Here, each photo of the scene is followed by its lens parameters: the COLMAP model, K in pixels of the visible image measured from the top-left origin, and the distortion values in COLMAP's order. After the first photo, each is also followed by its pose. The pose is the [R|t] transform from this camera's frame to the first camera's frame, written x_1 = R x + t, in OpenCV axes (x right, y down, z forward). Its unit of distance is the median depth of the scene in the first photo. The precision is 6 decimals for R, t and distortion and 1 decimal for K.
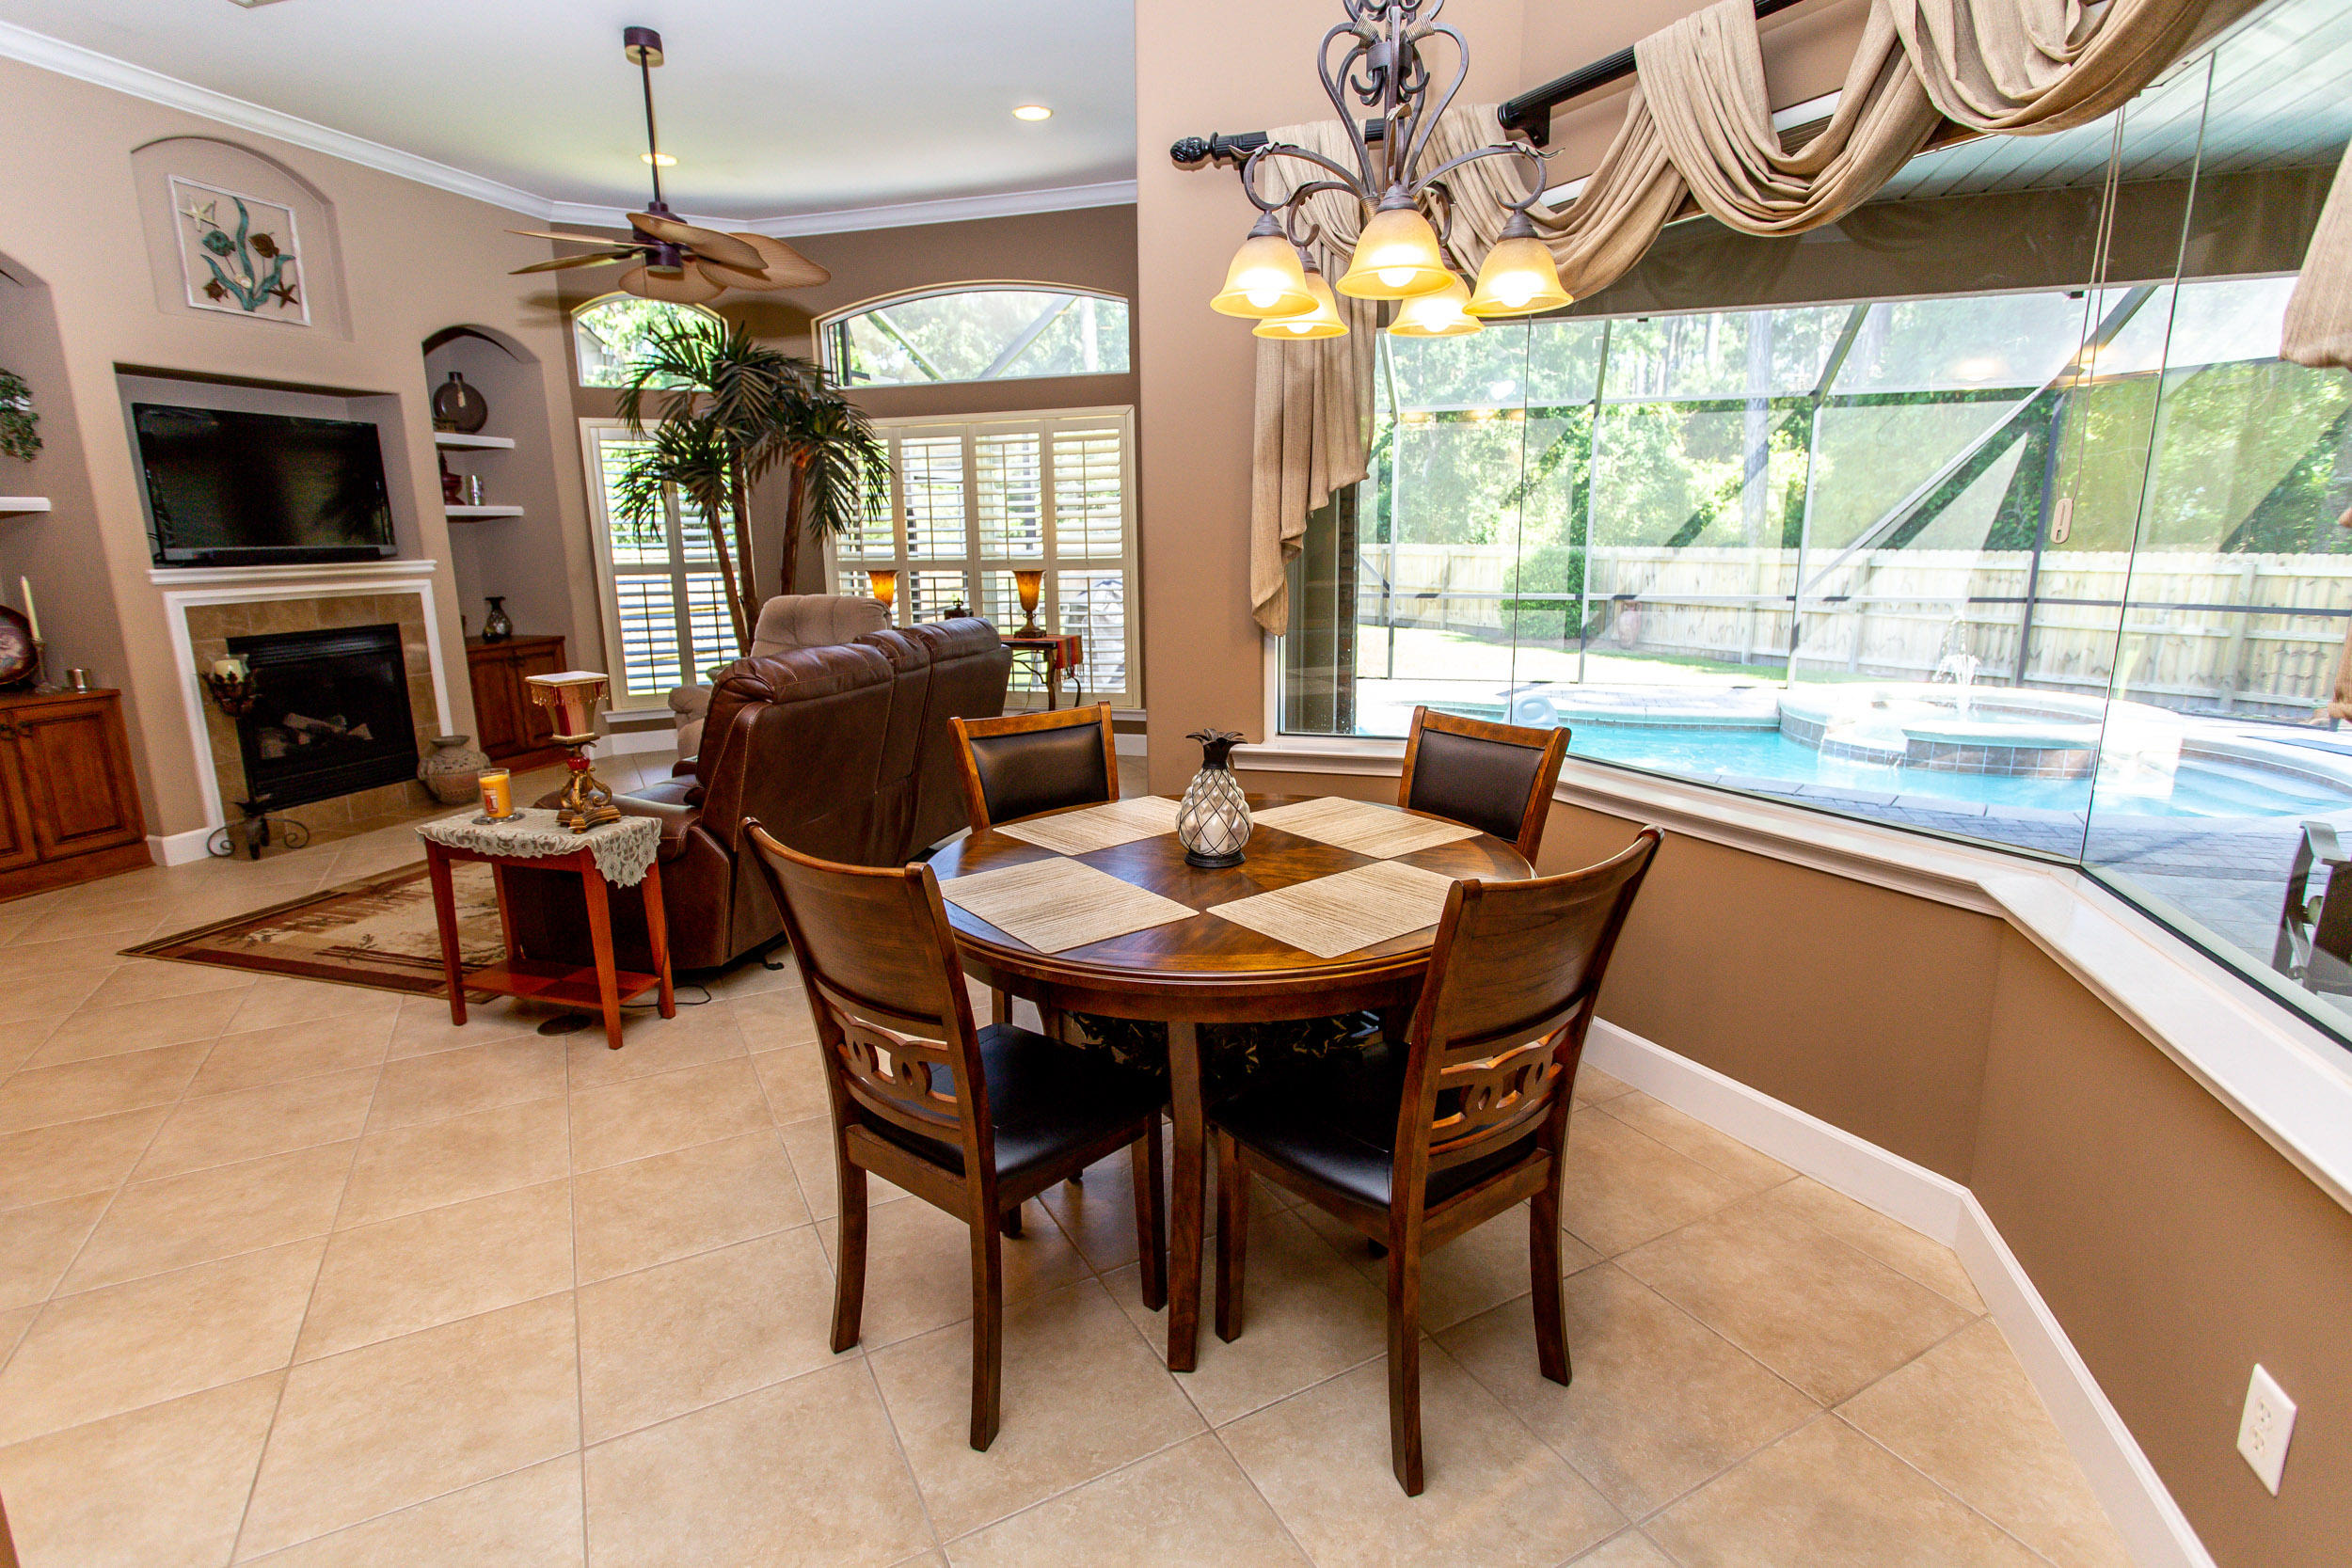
lens RADIAL K [[1150.6, 0, 1176.0], [0, 1150.6, 784.0], [0, 0, 1]] dist [-0.006636, 0.002187]
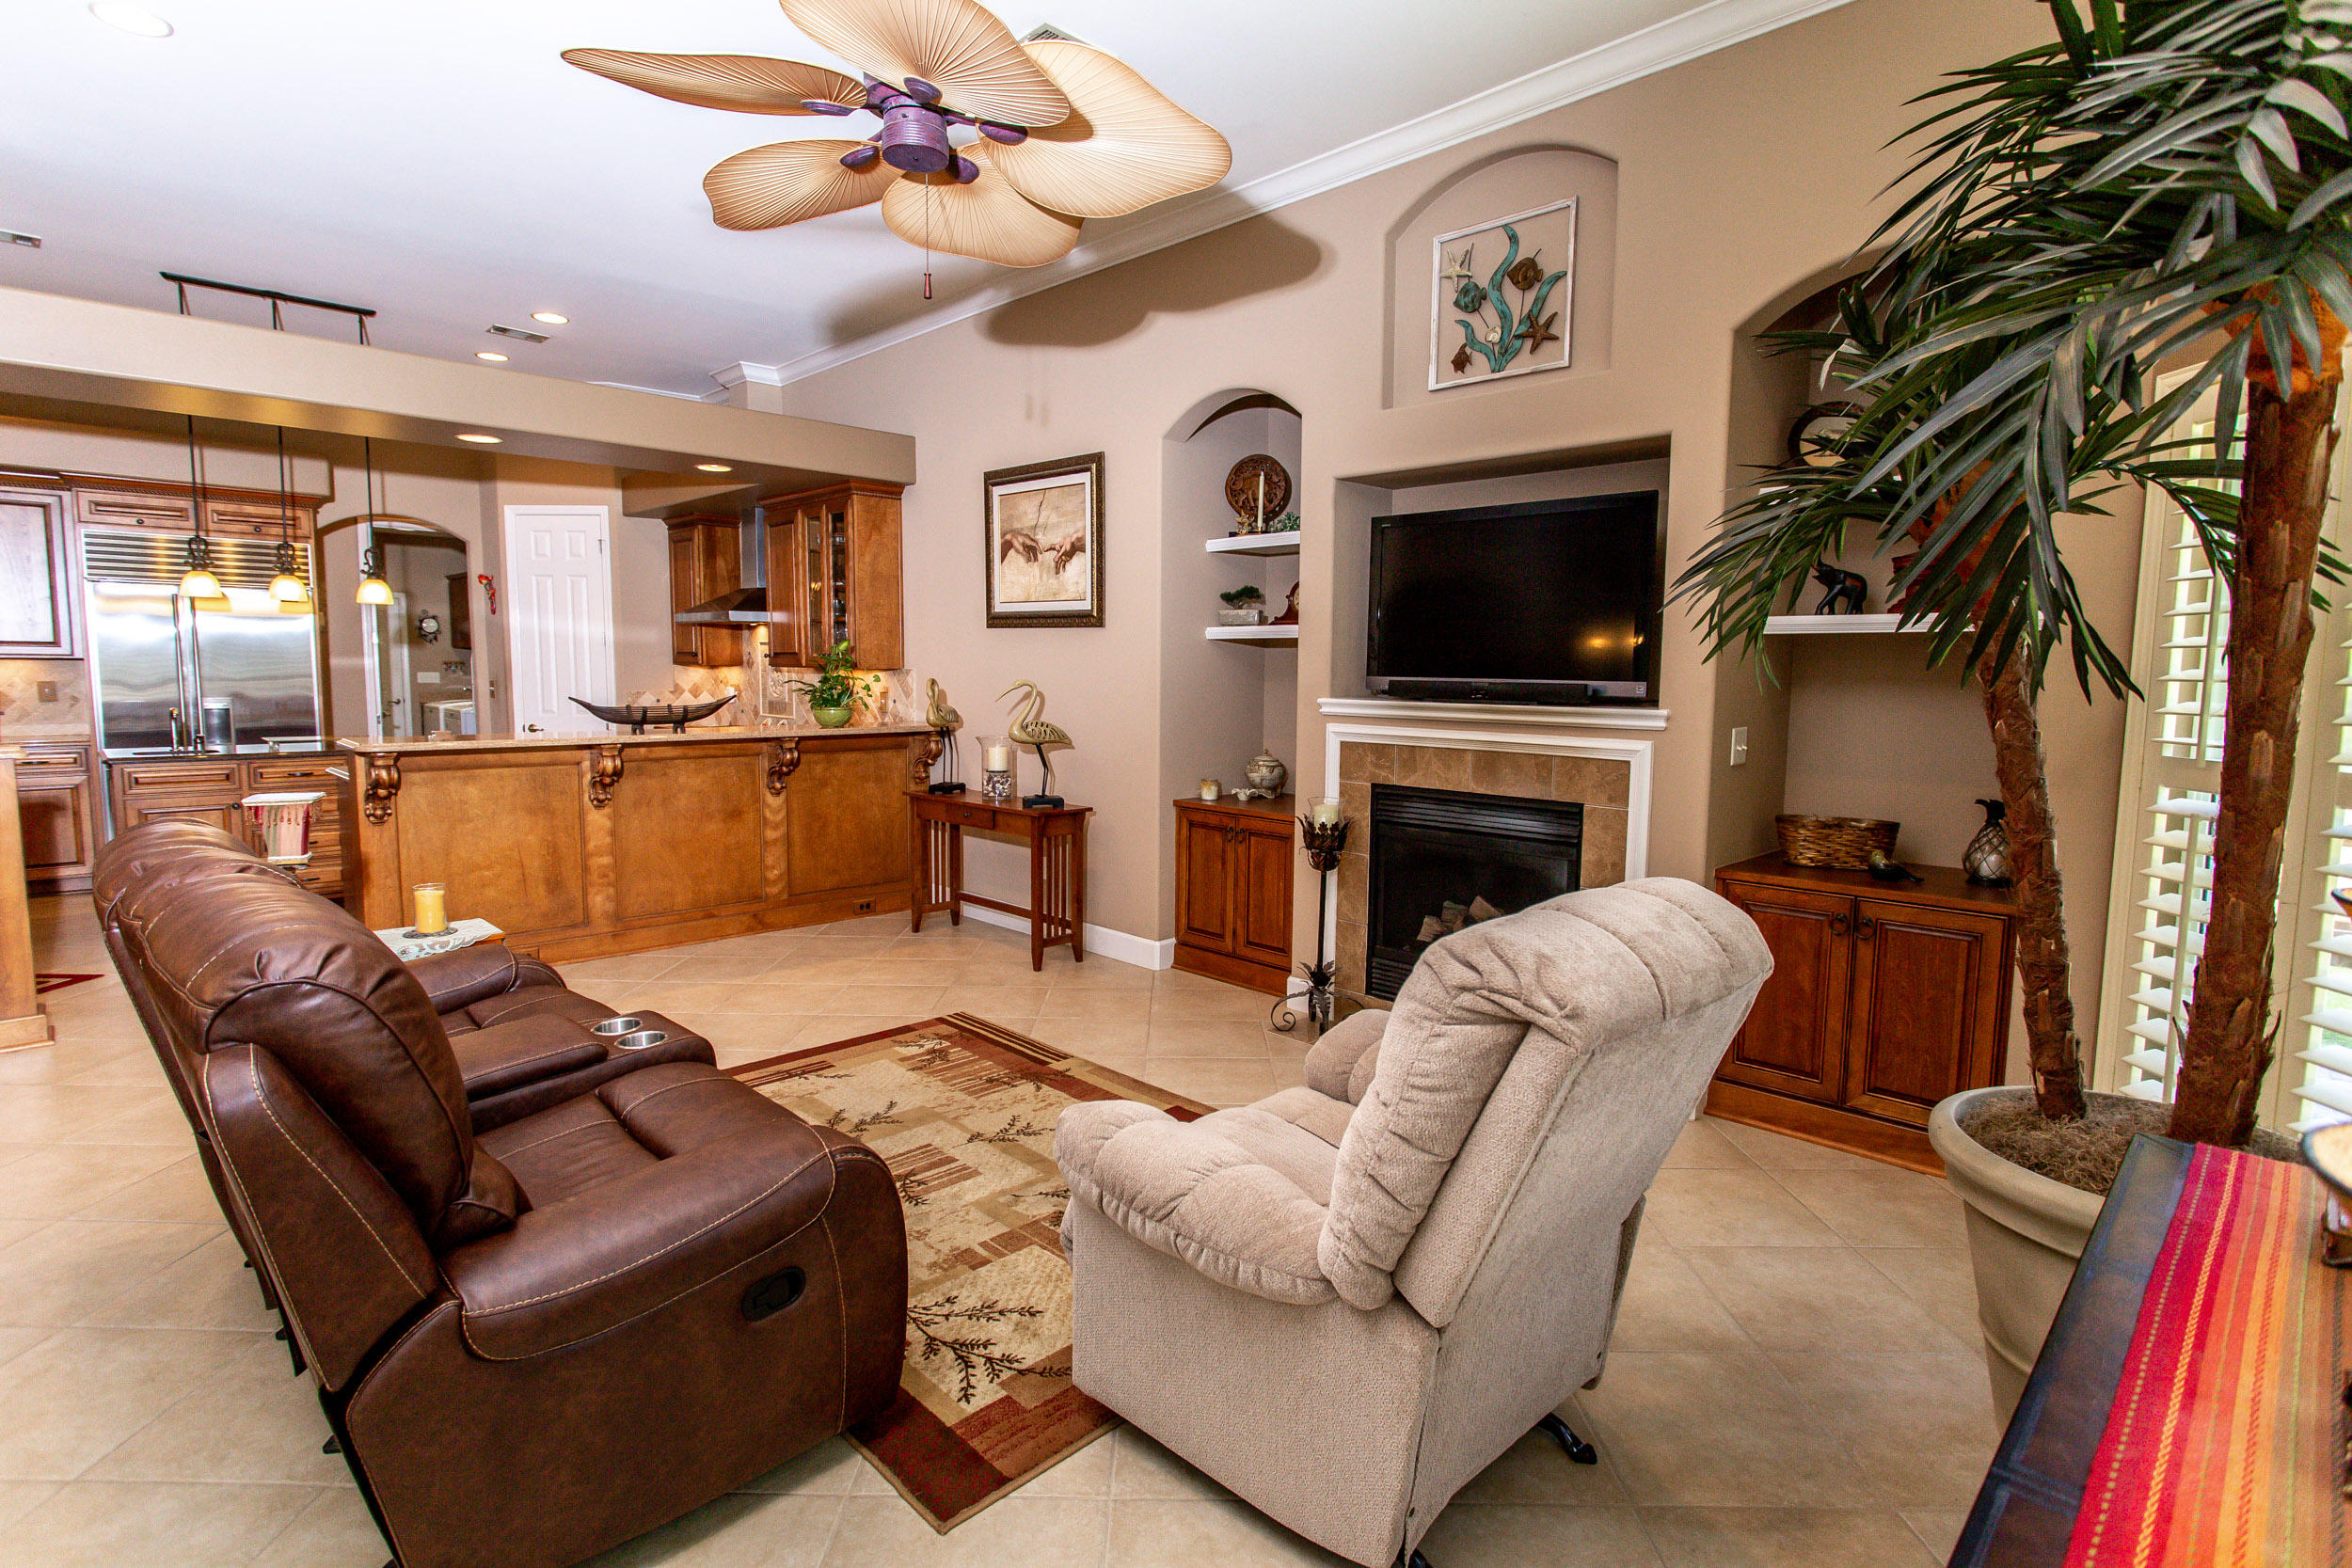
lens RADIAL K [[1173.2, 0, 1176.0], [0, 1173.2, 784.0], [0, 0, 1]] dist [-0.002704, 0.000902]
pose [[-0.469462, 0.095479, -0.877775, -0.005737], [-0.197351, 0.957639, 0.209715, -0.282270], [0.860615, 0.271683, -0.430732, 1.264171]]
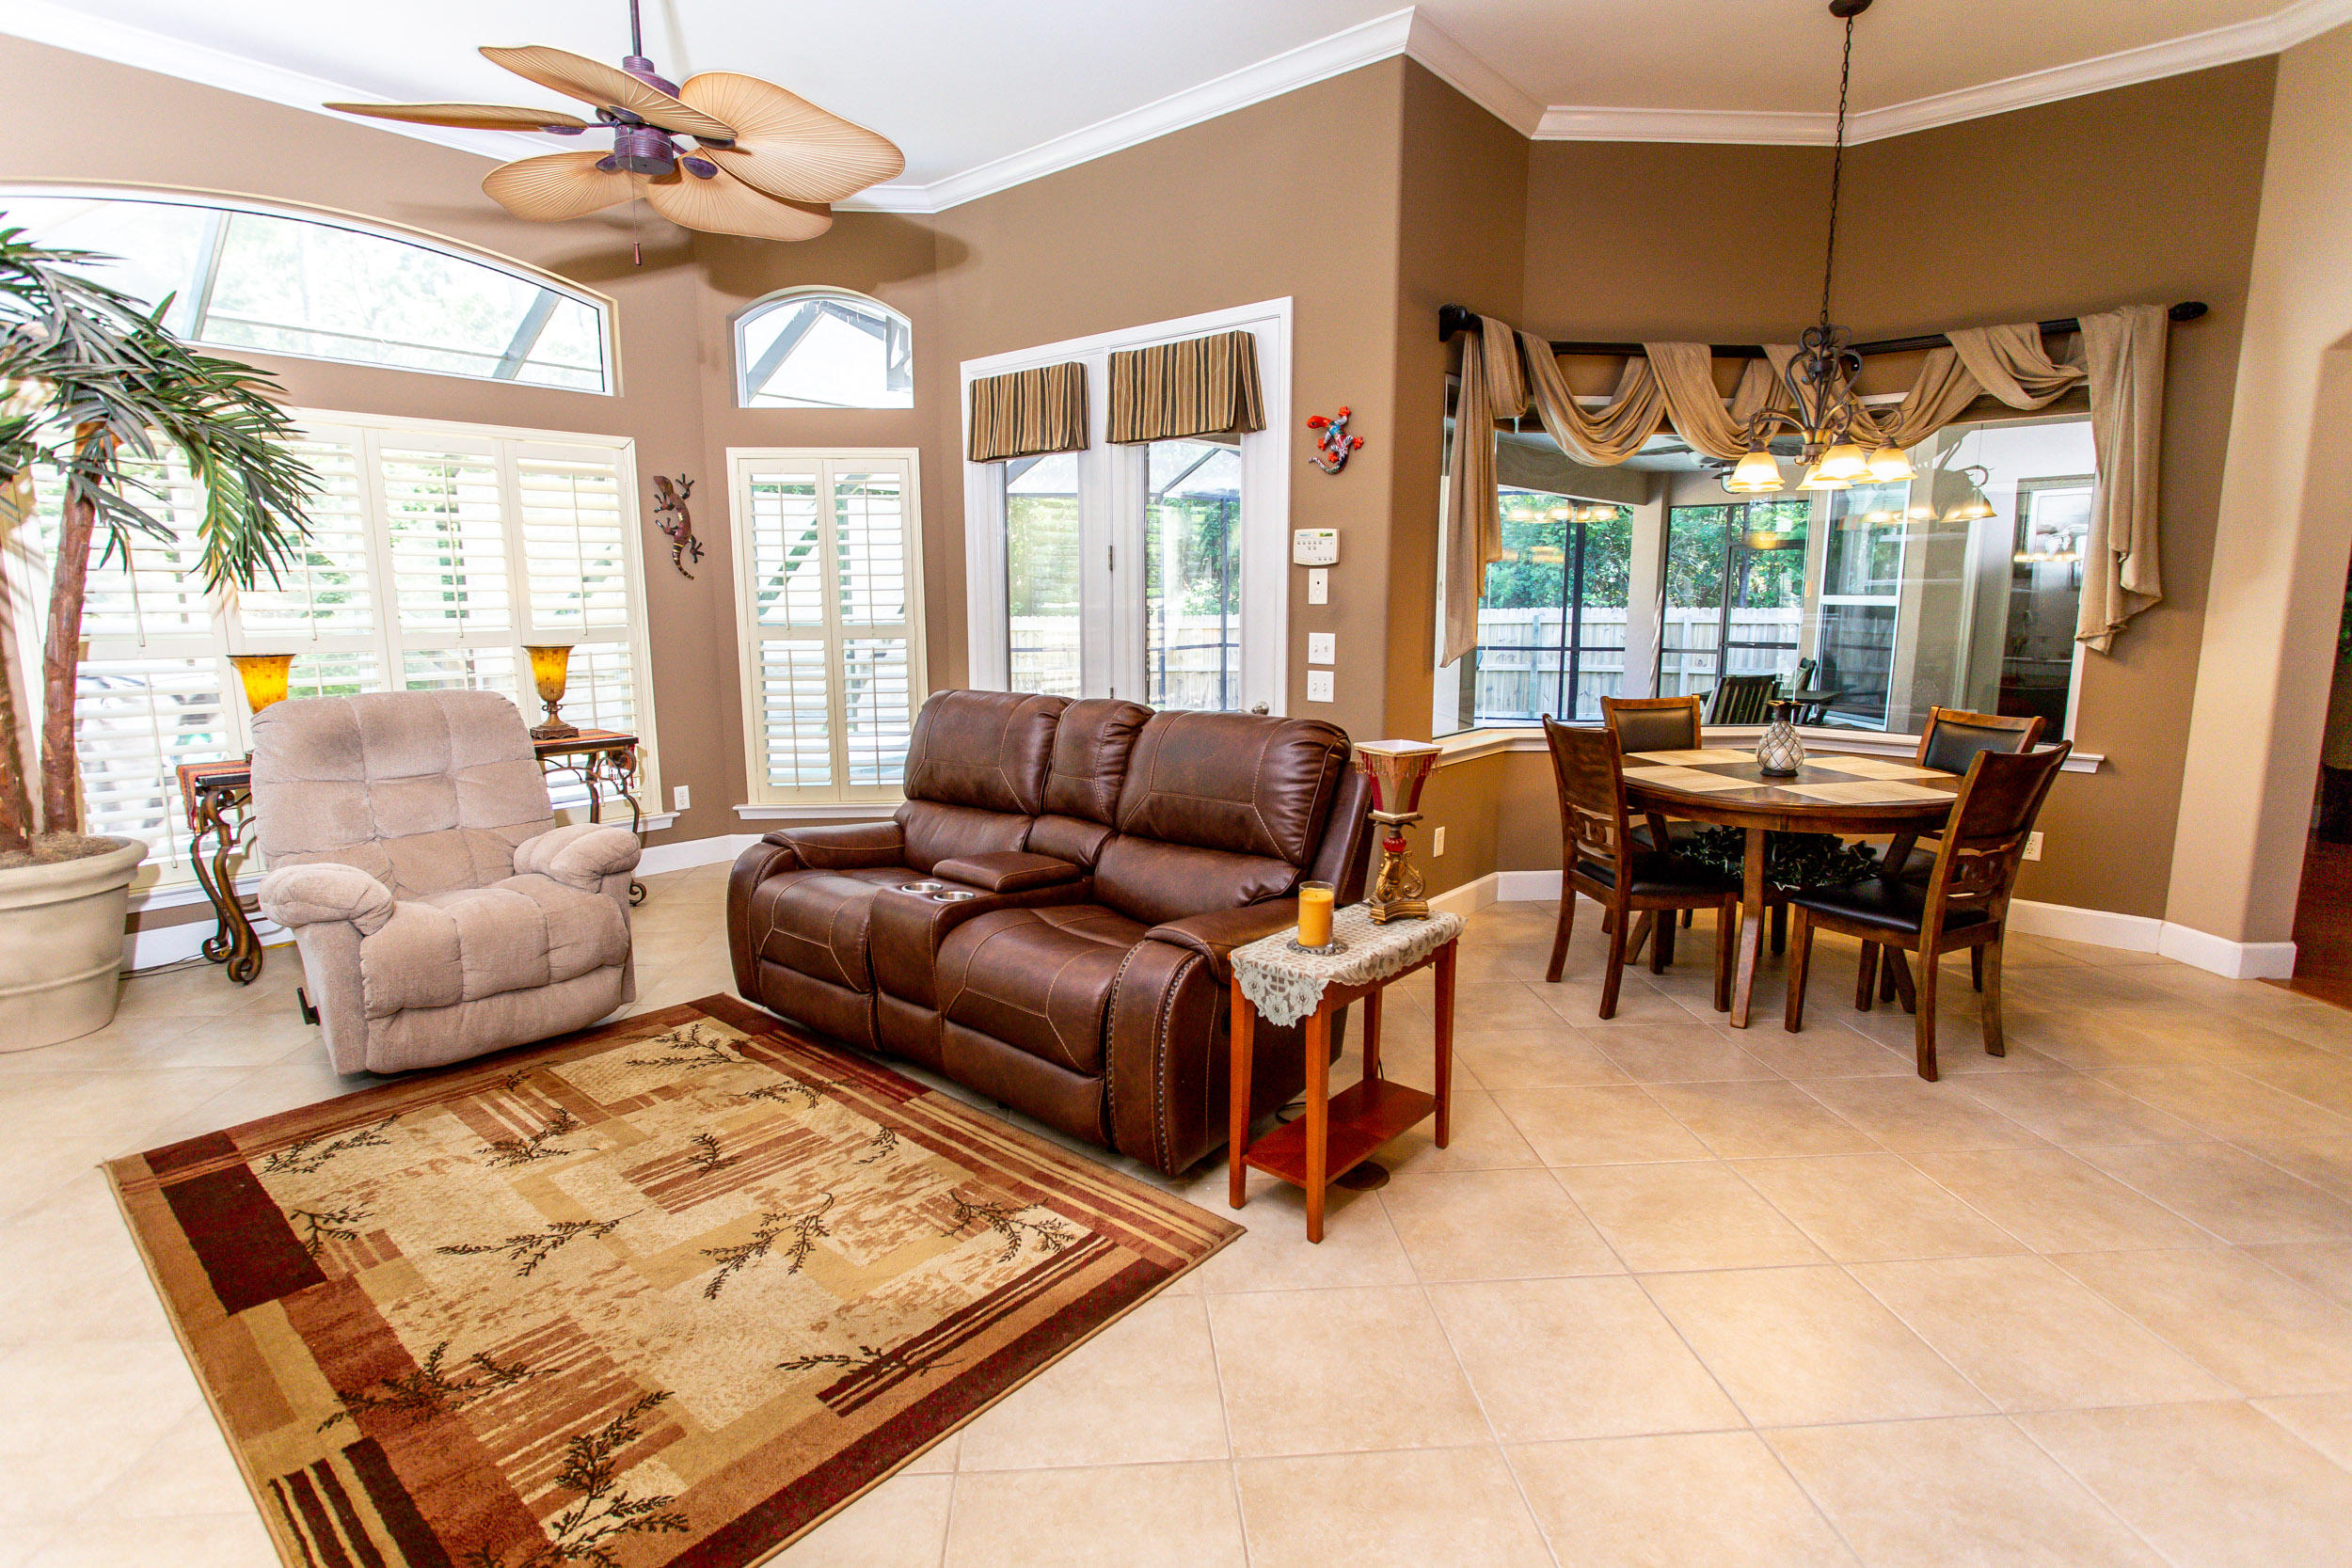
lens RADIAL K [[1150.6, 0, 1176.0], [0, 1150.6, 784.0], [0, 0, 1]] dist [-0.006636, 0.002187]
pose [[0.393304, -0.136895, 0.909160, -0.848057], [0.194283, 0.978898, 0.063348, -0.093174], [-0.898647, 0.151719, 0.411601, 0.479875]]
